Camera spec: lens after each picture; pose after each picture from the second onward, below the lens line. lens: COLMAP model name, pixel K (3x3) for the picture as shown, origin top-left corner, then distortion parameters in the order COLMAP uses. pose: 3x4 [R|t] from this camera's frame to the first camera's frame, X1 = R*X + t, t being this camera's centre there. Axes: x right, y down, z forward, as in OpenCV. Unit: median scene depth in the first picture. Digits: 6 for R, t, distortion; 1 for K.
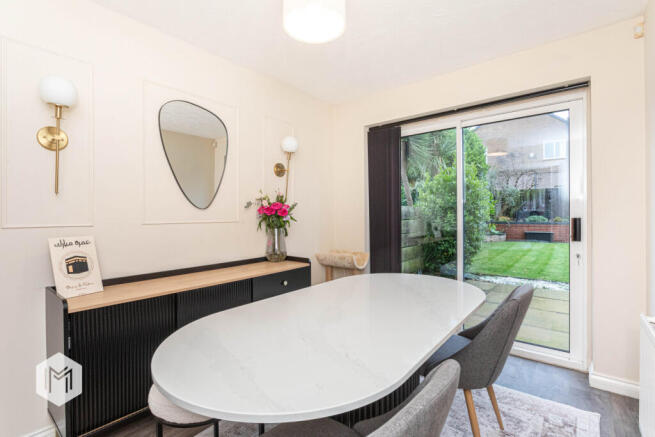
lens RADIAL K [[313.2, 0, 324.8], [0, 313.2, 218.6], [0, 0, 1]] dist [-0.012273, 0.000630]
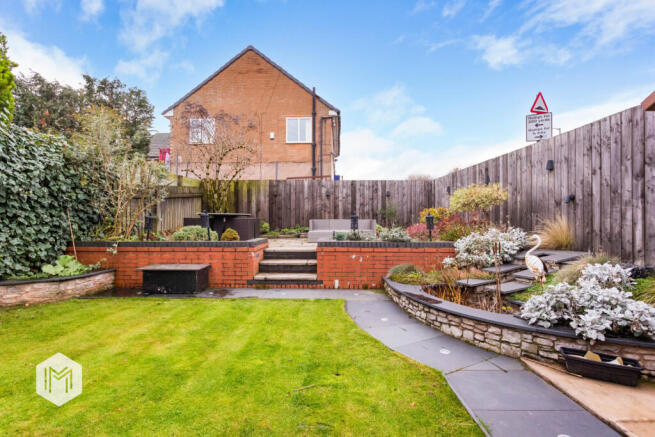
lens RADIAL K [[313.2, 0, 329.2], [0, 313.2, 219.4], [0, 0, 1]] dist [-0.012273, 0.000630]
pose [[0.847717, 0.003941, 0.530434, 0.626582], [0.000364, 0.999968, -0.008010, -0.015452], [-0.530448, 0.006983, 0.847689, 0.532595]]
